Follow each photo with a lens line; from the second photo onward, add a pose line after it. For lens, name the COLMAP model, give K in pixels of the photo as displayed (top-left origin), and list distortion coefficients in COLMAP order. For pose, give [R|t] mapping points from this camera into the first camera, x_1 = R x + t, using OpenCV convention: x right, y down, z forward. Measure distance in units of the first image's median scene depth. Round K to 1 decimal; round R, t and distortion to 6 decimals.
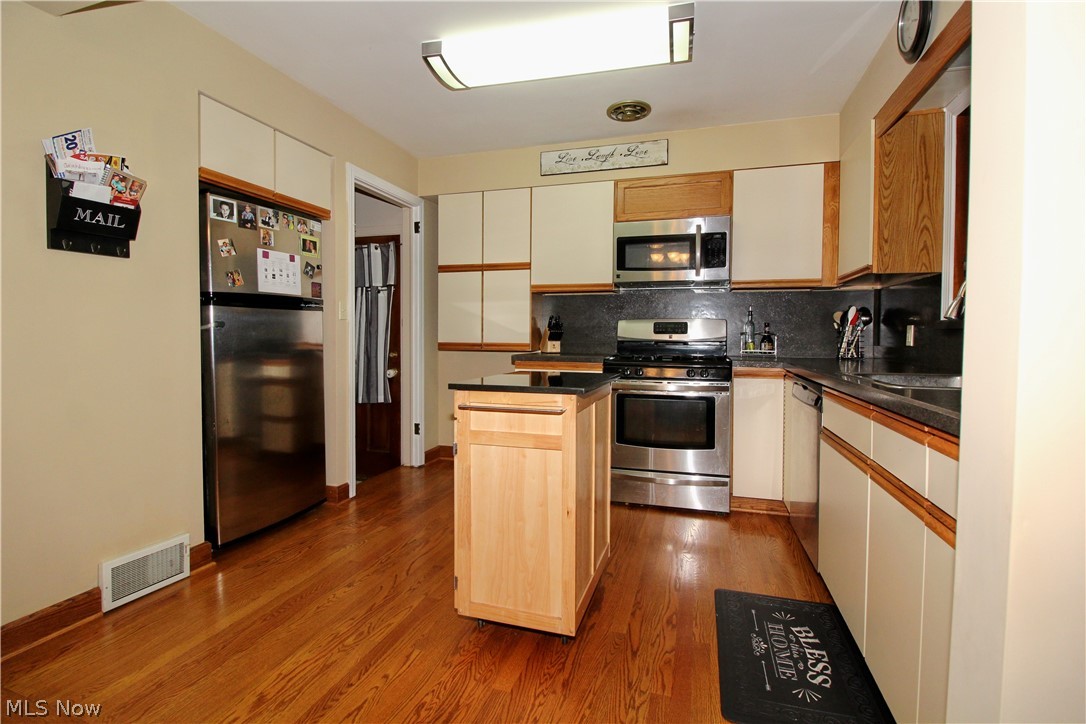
lens RADIAL K [[500.4, 0, 543.8], [0, 500.4, 349.7], [0, 0, 1]] dist [-0.001699, -0.013229]
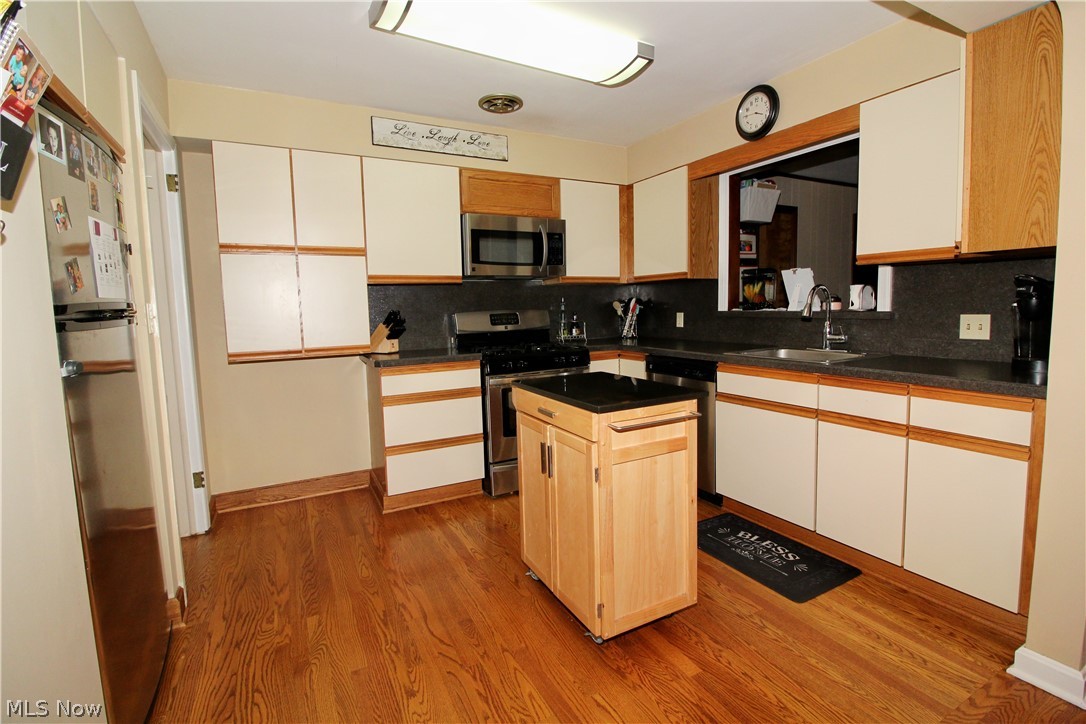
lens RADIAL K [[500.8, 0, 548.5], [0, 500.8, 350.3], [0, 0, 1]] dist [0.001063, -0.011509]
pose [[0.700850, -0.089618, 0.707657, -0.643397], [0.050010, 0.995808, 0.076581, -0.081032], [-0.711554, -0.018281, 0.702394, 0.292916]]
